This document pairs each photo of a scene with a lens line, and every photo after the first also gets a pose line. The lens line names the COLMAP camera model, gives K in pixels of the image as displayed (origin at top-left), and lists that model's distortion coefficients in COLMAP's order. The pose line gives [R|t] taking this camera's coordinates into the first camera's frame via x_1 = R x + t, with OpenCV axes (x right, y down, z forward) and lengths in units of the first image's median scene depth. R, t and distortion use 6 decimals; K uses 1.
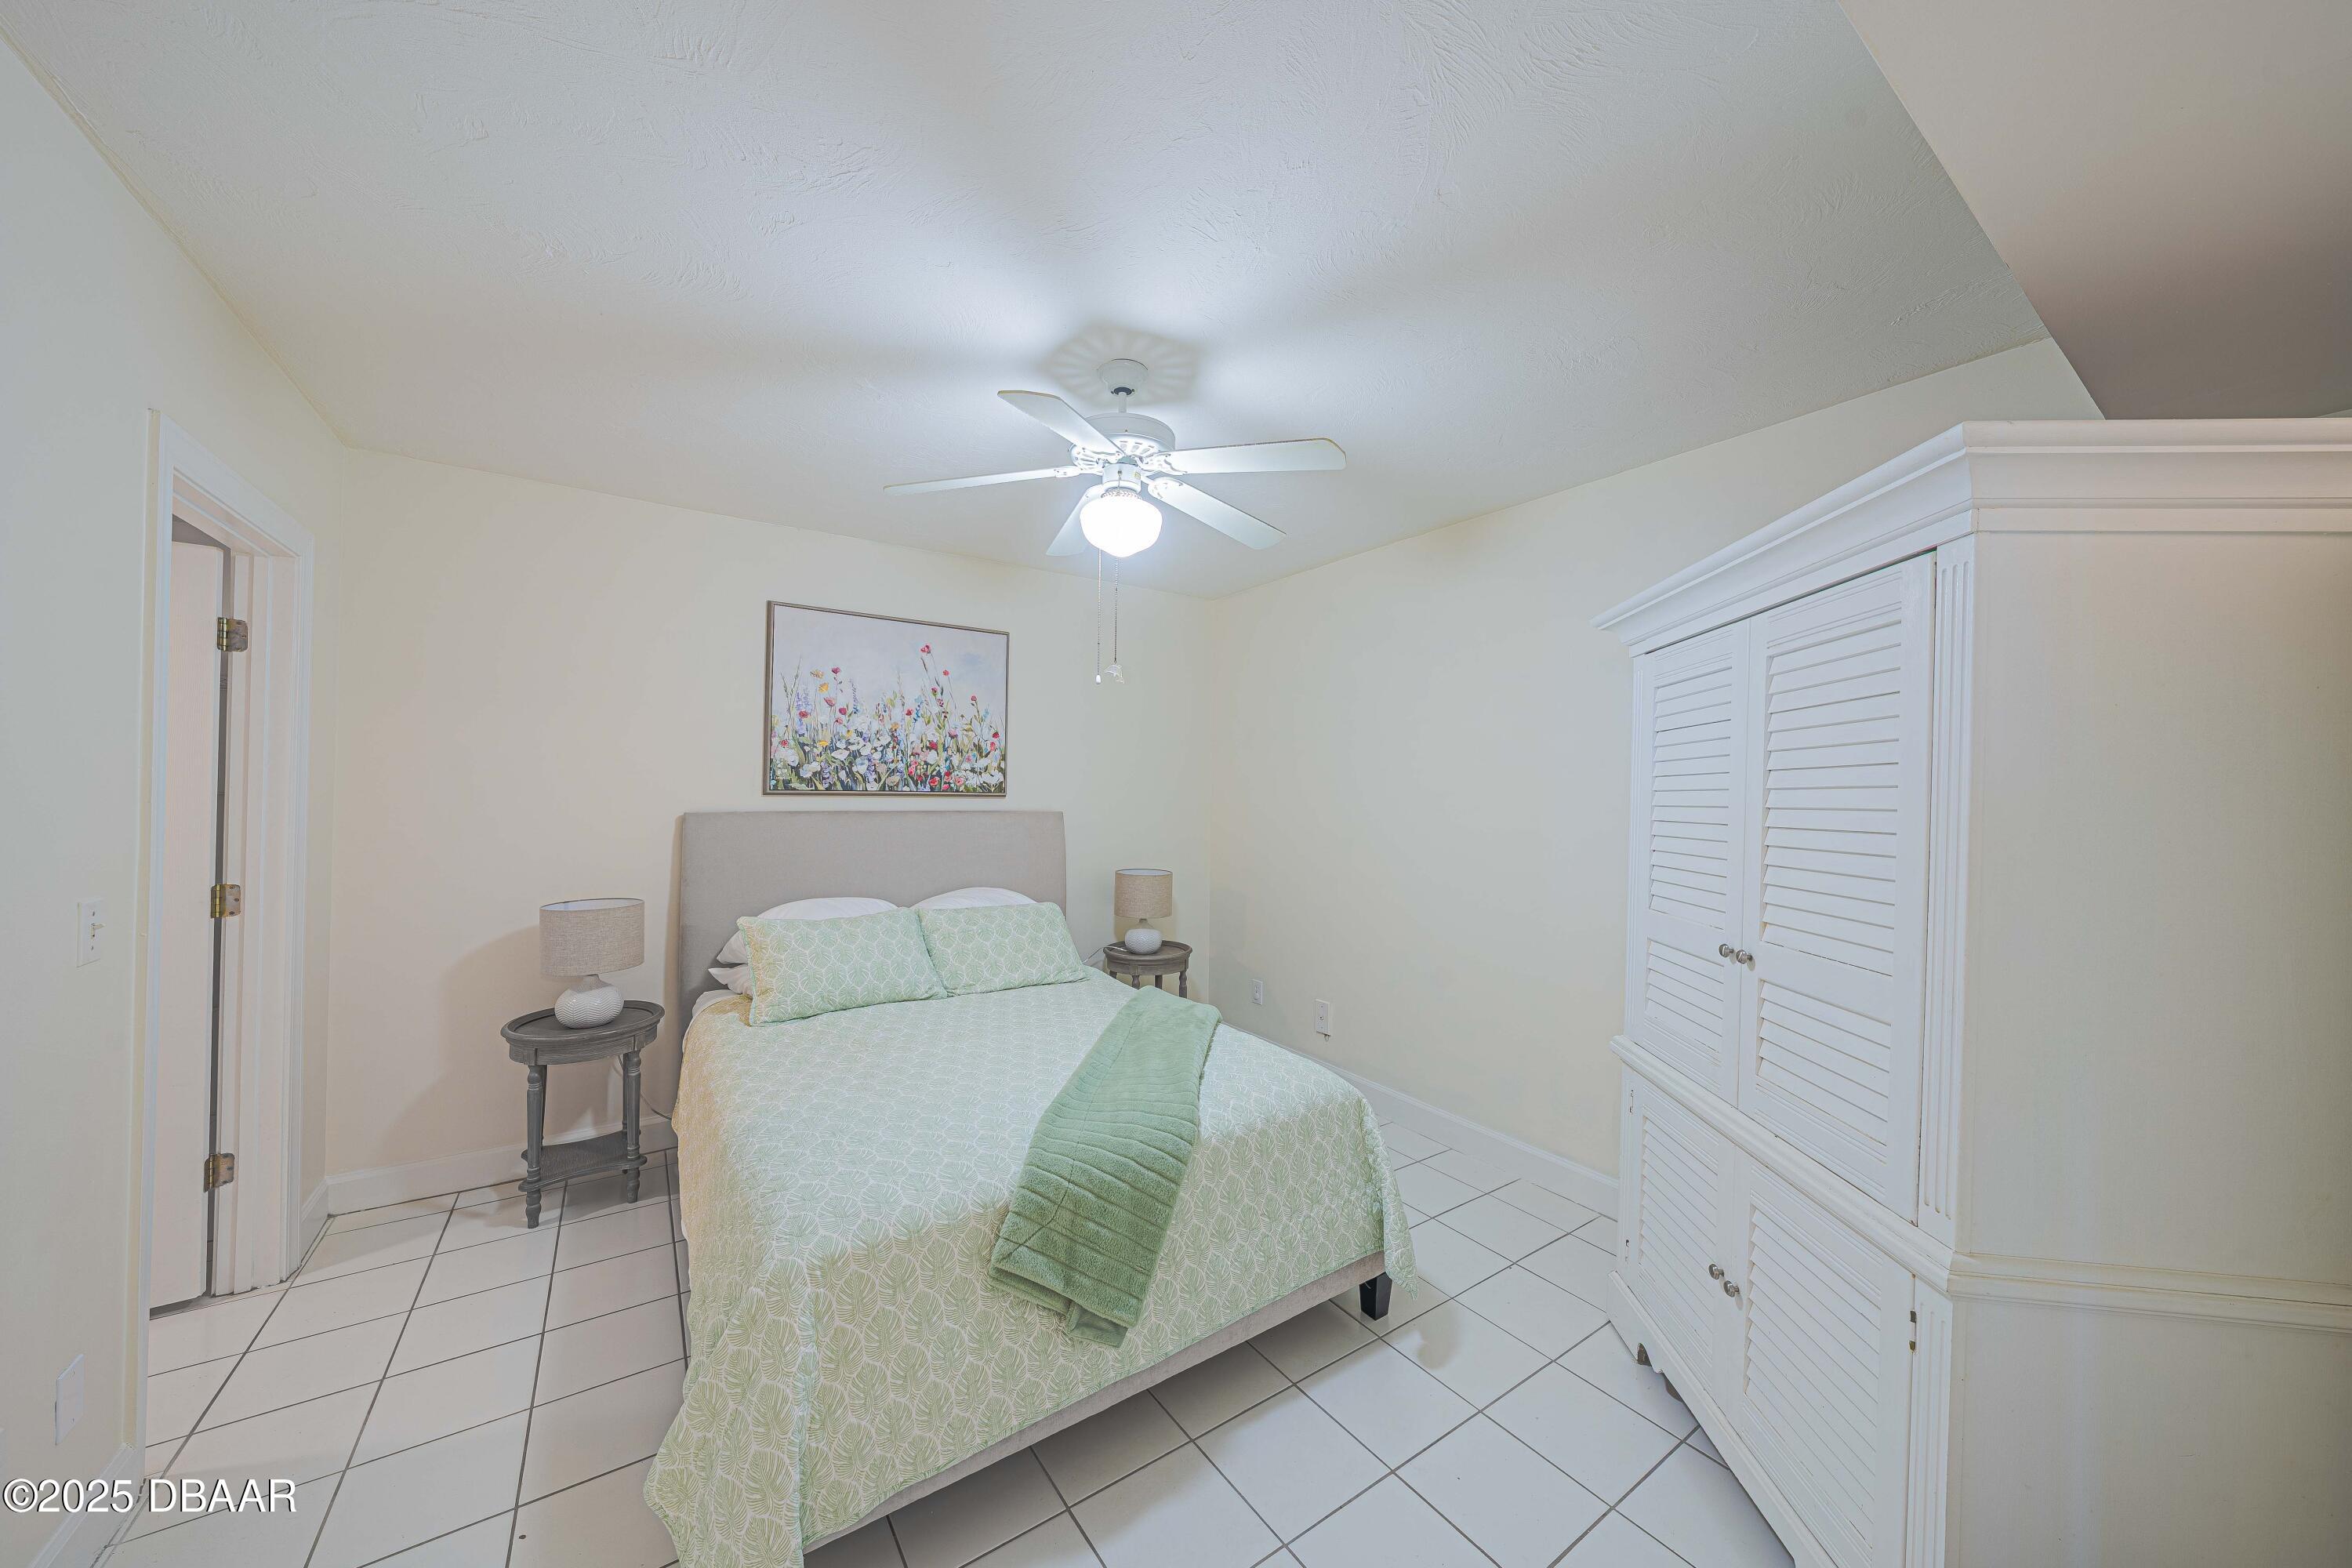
lens RADIAL K [[803.4, 0, 1175.9], [0, 803.4, 780.3], [0, 0, 1]] dist [0.005288, -0.000111]
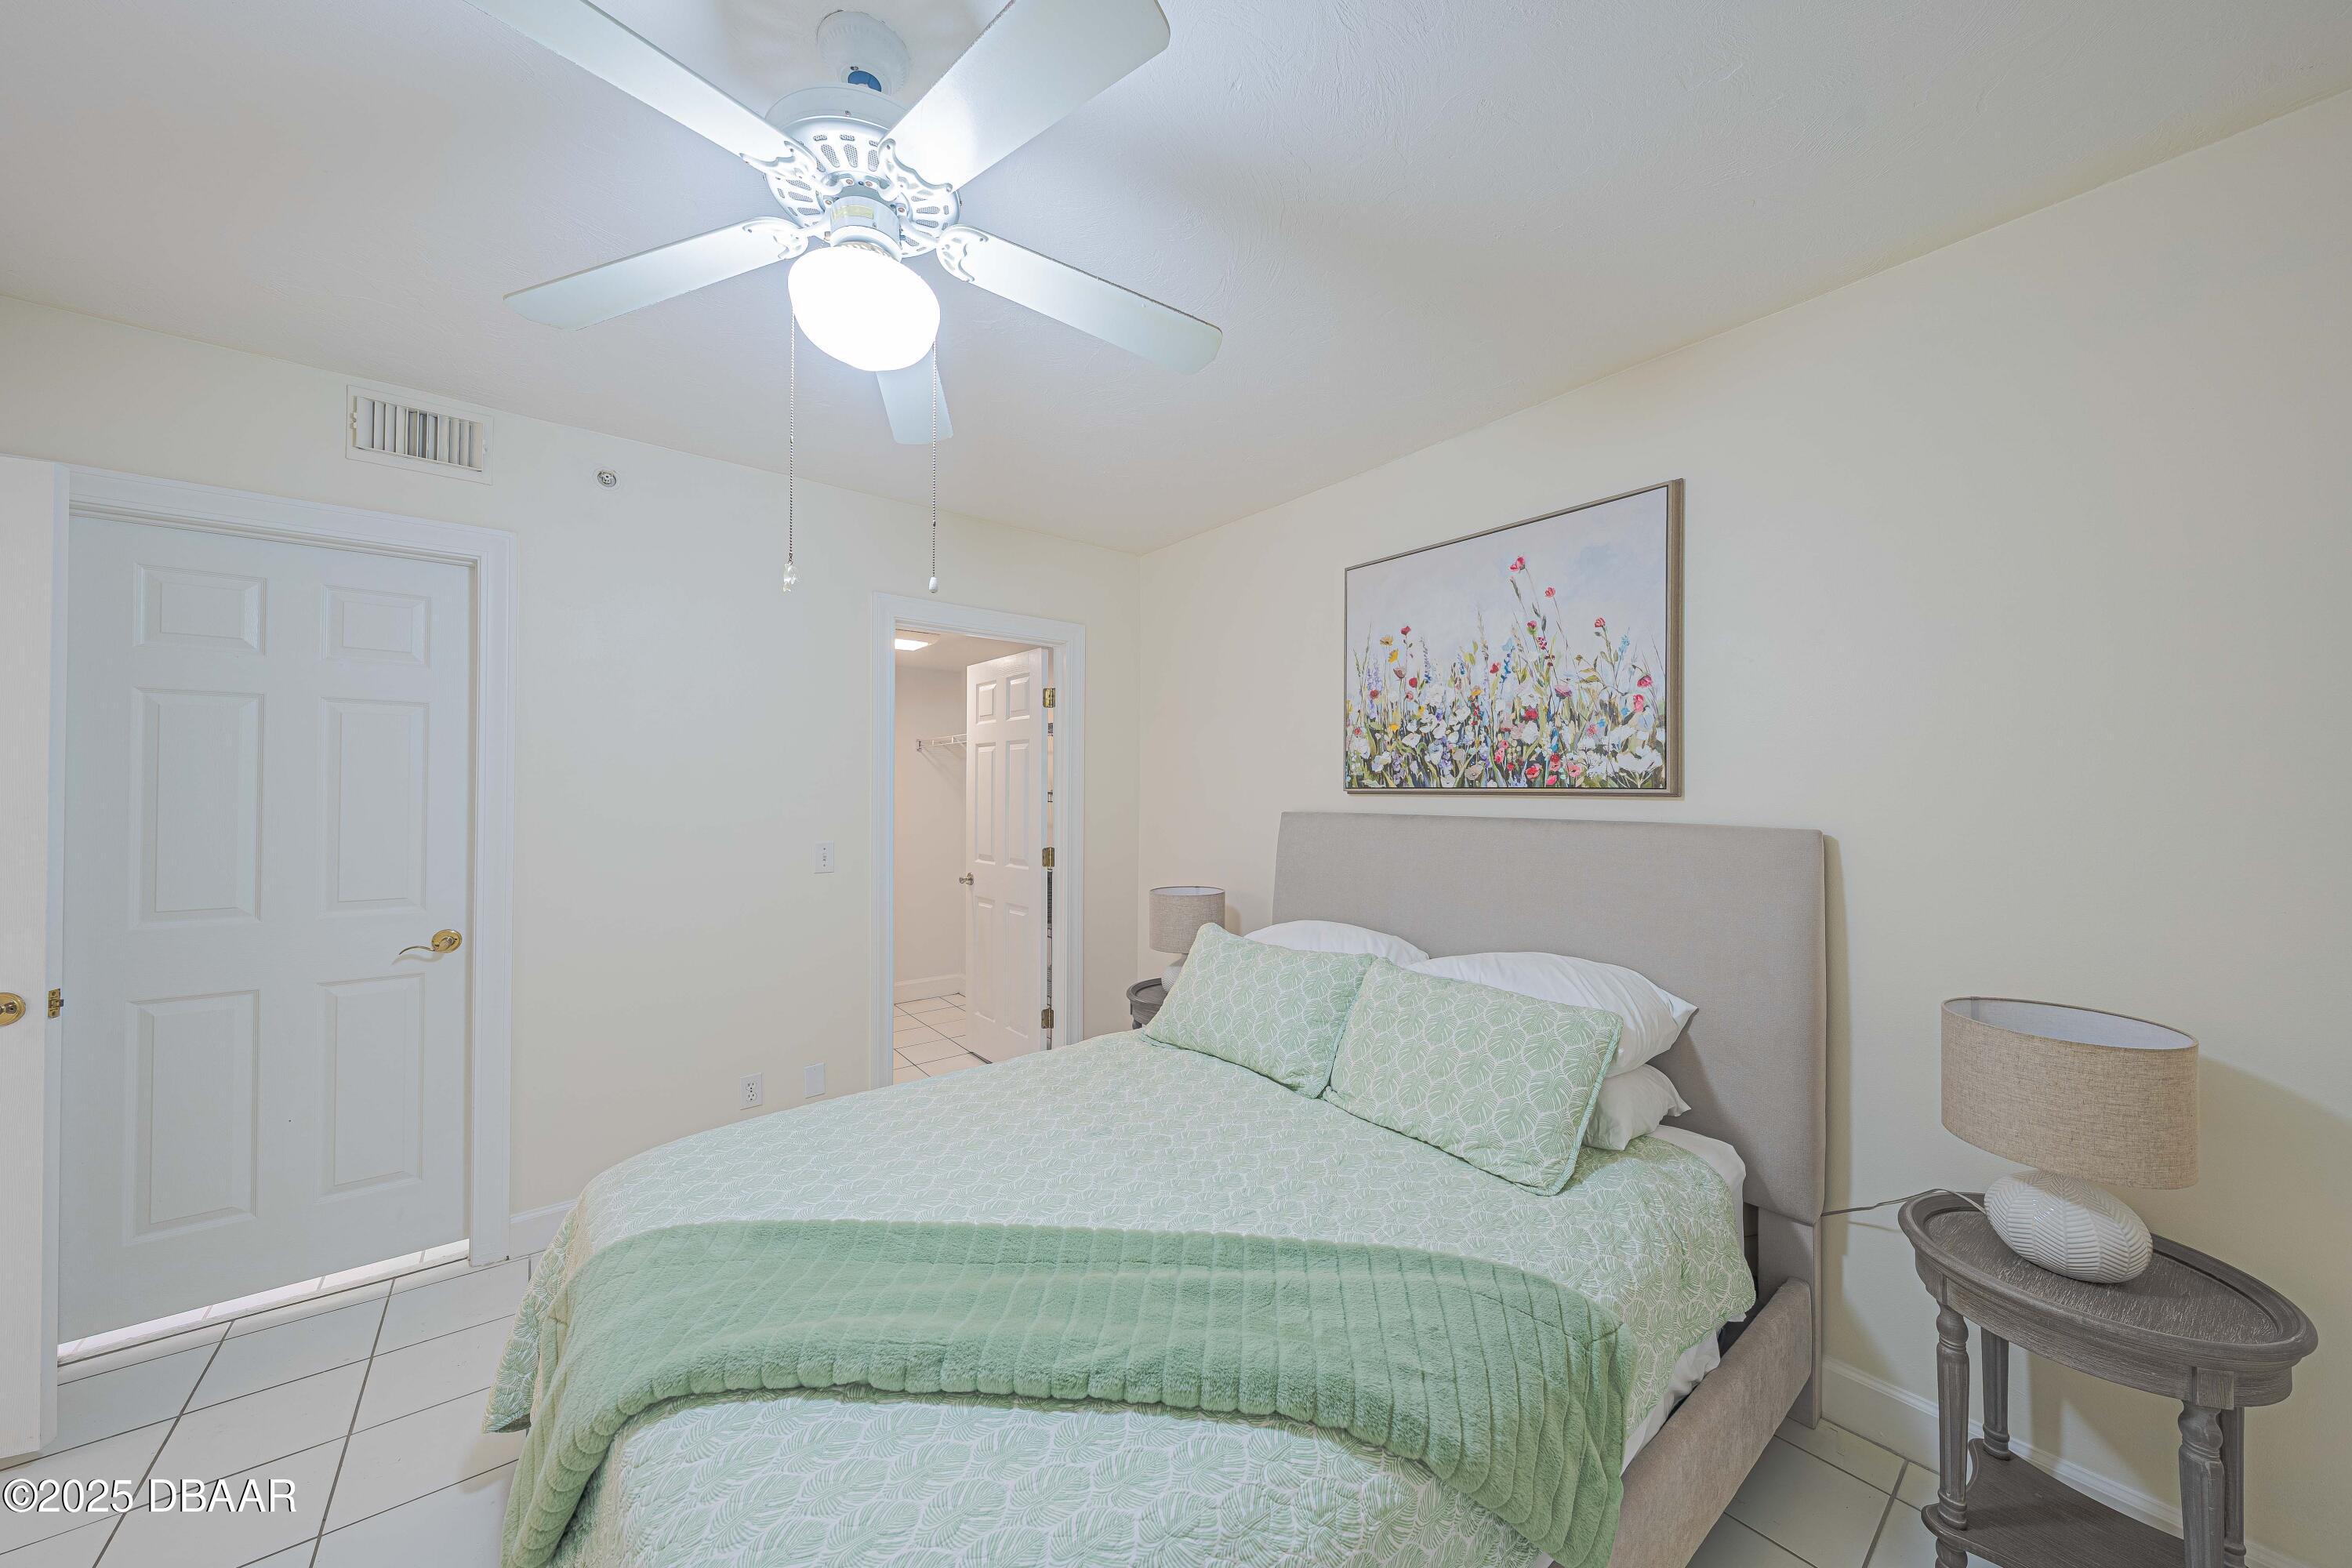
lens RADIAL K [[803.4, 0, 1175.9], [0, 803.4, 780.3], [0, 0, 1]] dist [0.005288, -0.000111]
pose [[0.072978, -0.024738, -0.997027, 0.314138], [0.012047, 0.999641, -0.023921, 0.020781], [0.997261, -0.010265, 0.073250, 0.713748]]
